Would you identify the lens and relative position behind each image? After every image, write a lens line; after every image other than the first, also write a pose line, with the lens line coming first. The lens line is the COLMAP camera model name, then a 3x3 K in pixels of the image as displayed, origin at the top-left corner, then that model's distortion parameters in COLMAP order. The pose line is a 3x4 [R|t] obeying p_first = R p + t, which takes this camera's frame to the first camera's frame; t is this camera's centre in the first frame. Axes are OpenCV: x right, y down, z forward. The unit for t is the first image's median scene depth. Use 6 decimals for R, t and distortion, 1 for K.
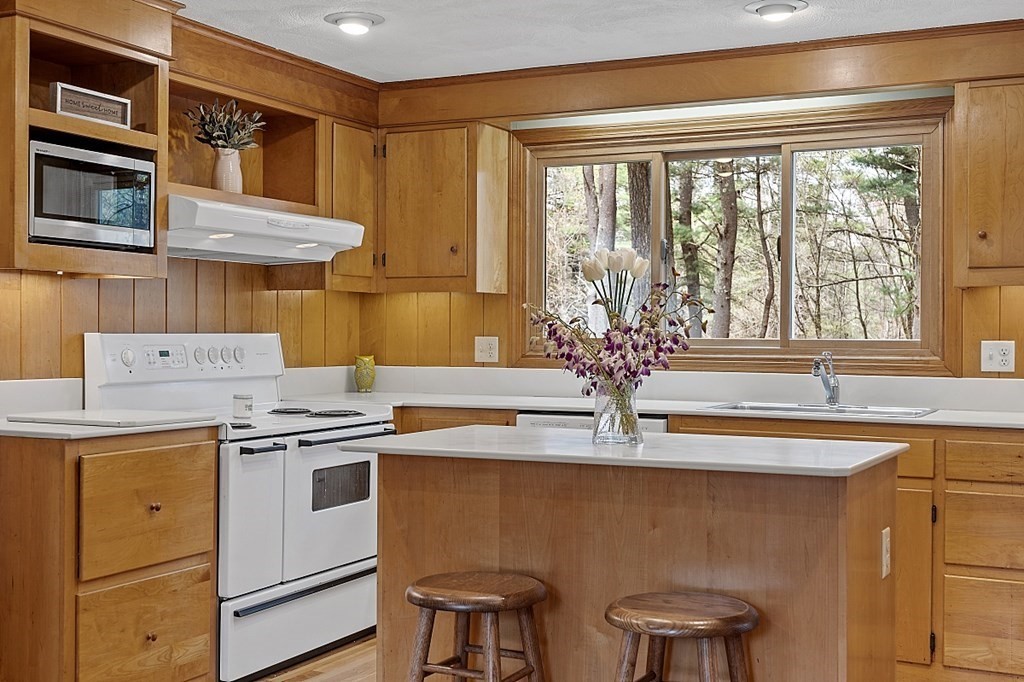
lens RADIAL K [[1238.3, 0, 519.3], [0, 1238.3, 332.0], [0, 0, 1]] dist [0.039502, 0.000000]
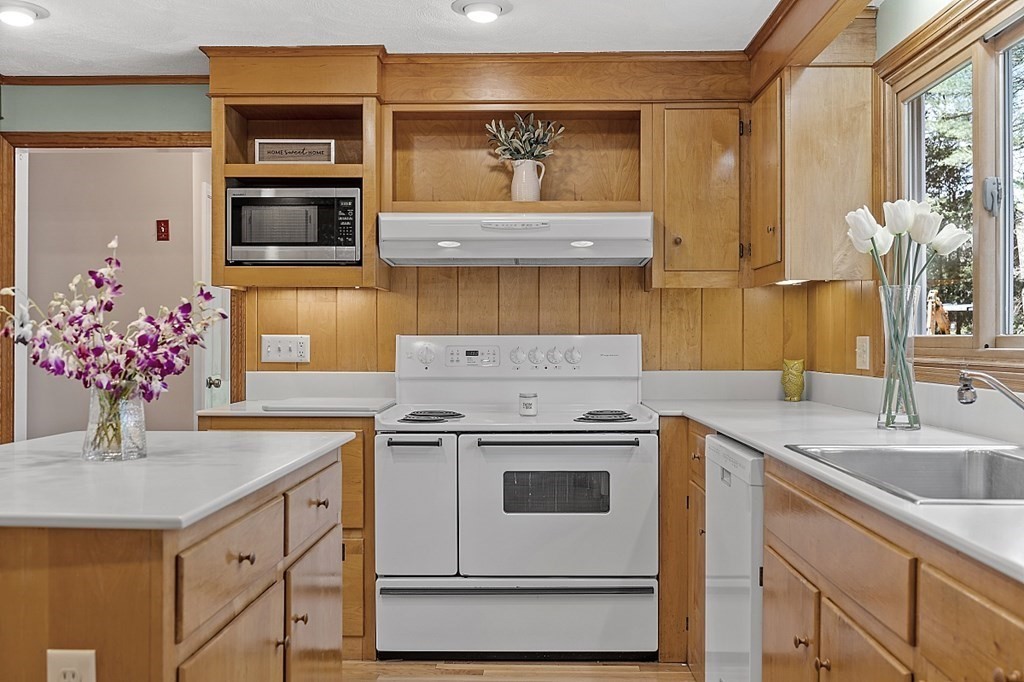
lens RADIAL K [[962.1, 0, 516.4], [0, 962.1, 350.0], [0, 0, 1]] dist [-0.017016, 0.000000]
pose [[0.431692, 0.005825, -0.902002, 0.547615], [0.003931, 0.999958, 0.008339, 0.007945], [0.902013, -0.007146, 0.431651, 0.697442]]
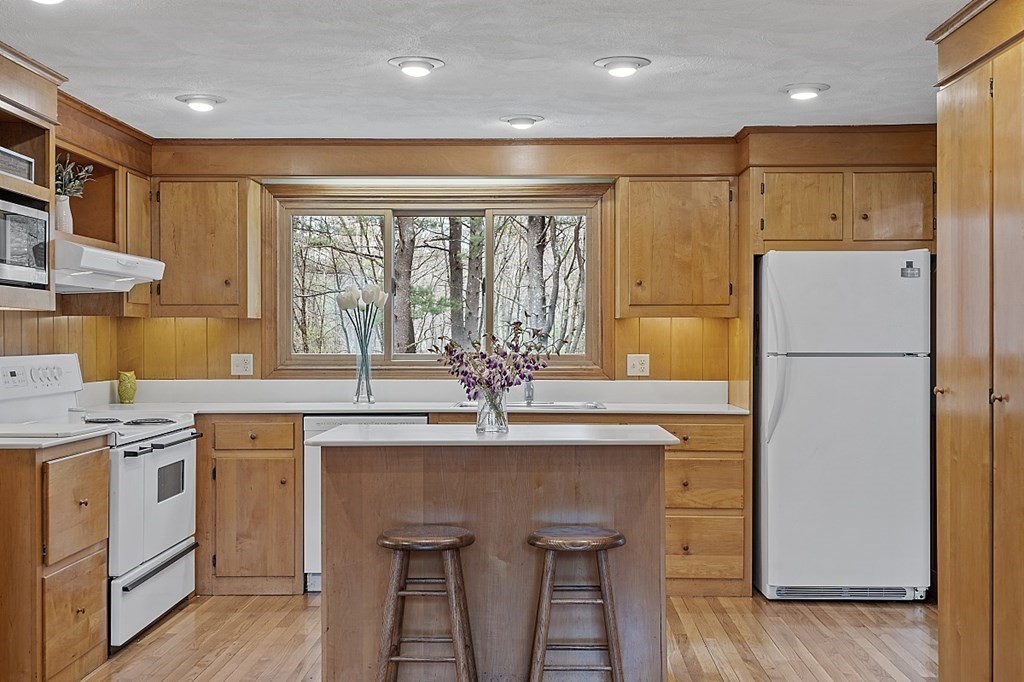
lens RADIAL K [[1152.8, 0, 507.3], [0, 1152.8, 341.5], [0, 0, 1]] dist [0.057416, 0.000000]
pose [[0.909510, -0.006387, 0.415634, -0.334372], [0.004629, 0.999976, 0.005238, -0.016729], [-0.415657, -0.002840, 0.909517, -0.168953]]
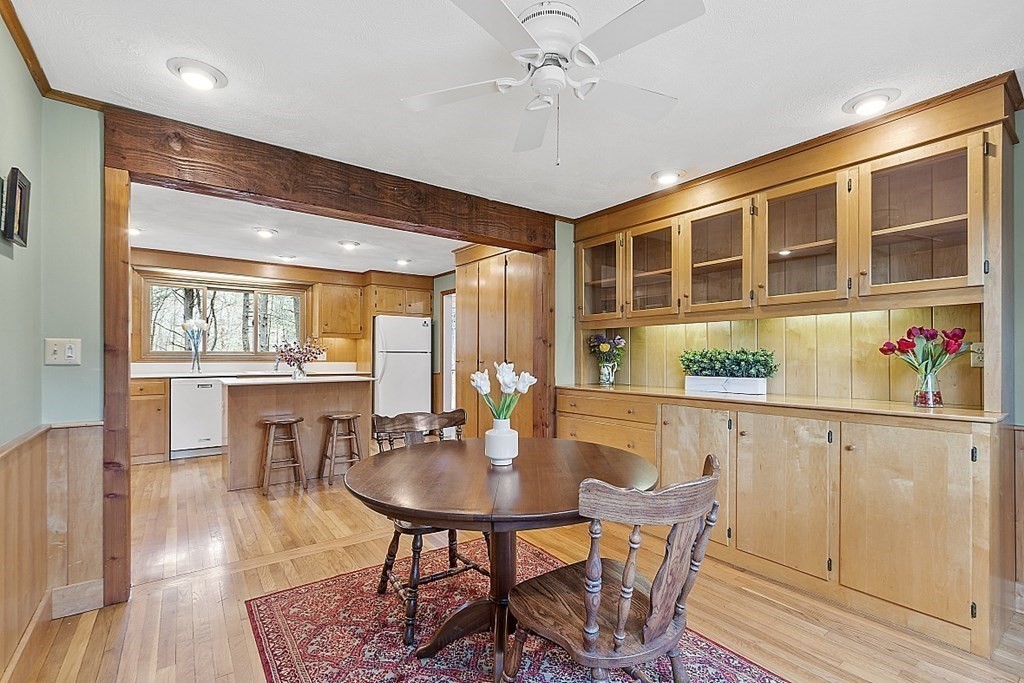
lens RADIAL K [[463.9, 0, 509.3], [0, 463.9, 352.1], [0, 0, 1]] dist [-0.000407, 0.000006]
pose [[0.467727, 0.002217, 0.883870, -0.619234], [-0.004415, 0.999990, -0.000172, 0.004468], [-0.883862, -0.003822, 0.467732, -0.152666]]
